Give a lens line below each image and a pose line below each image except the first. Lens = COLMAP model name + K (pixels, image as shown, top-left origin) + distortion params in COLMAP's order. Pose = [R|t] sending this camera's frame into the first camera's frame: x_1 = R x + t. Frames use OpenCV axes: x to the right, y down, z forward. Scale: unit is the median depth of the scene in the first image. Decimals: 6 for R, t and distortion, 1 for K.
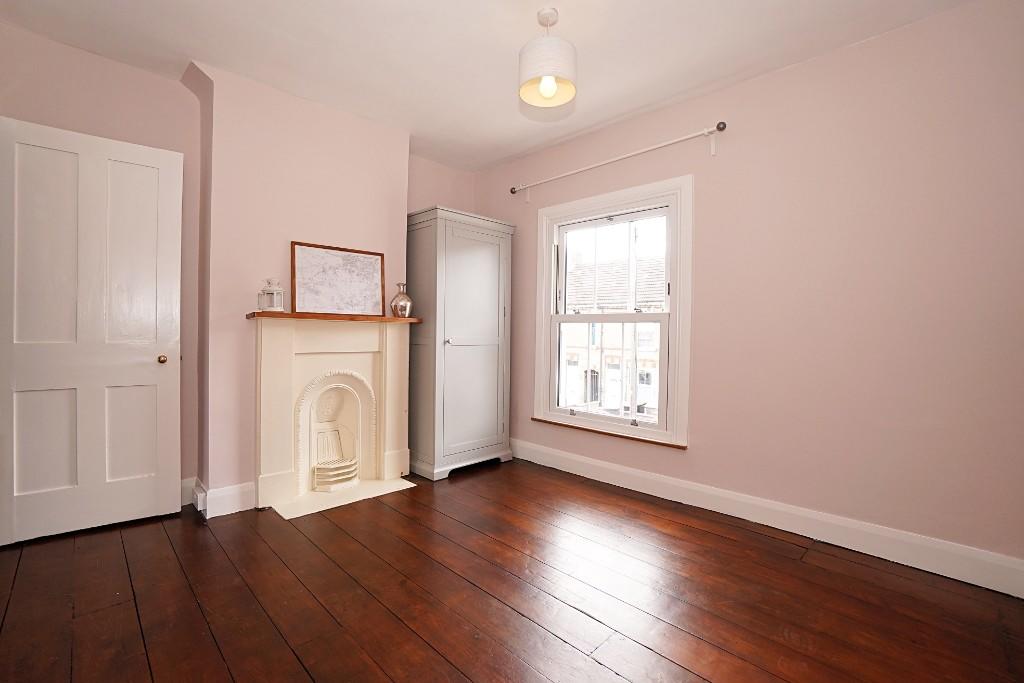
lens RADIAL K [[455.8, 0, 503.9], [0, 455.8, 337.0], [0, 0, 1]] dist [-0.070294, 0.023410]
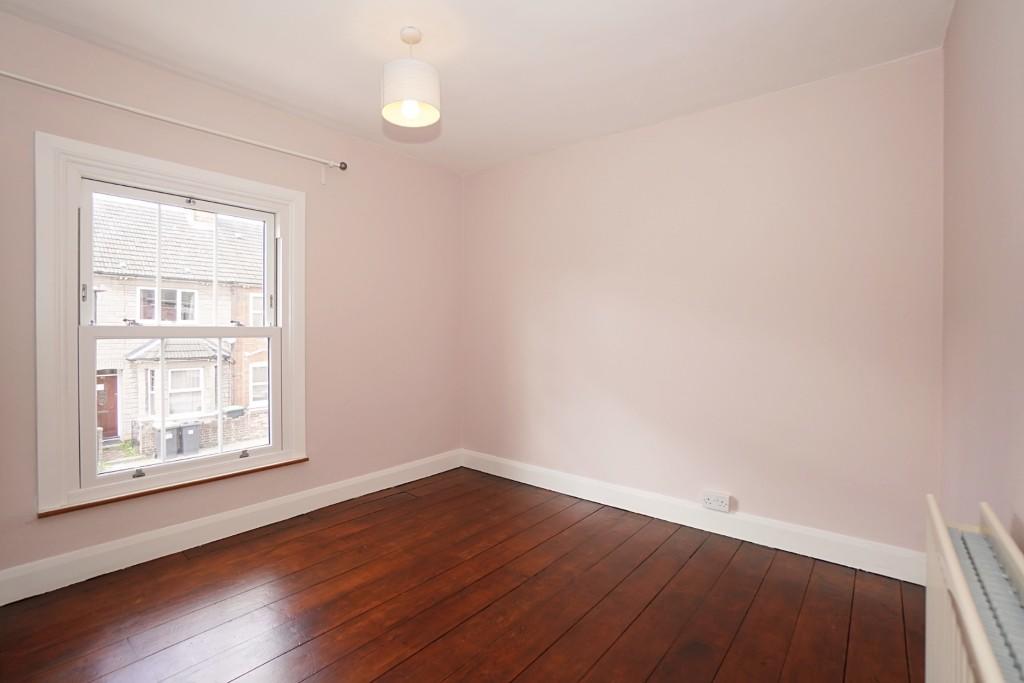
lens RADIAL K [[455.8, 0, 503.9], [0, 455.8, 337.0], [0, 0, 1]] dist [-0.070294, 0.023410]
pose [[-0.093419, -0.027363, 0.995251, -0.506938], [0.008911, 0.999559, 0.028318, -0.044897], [-0.995587, 0.011514, -0.093134, 0.498436]]
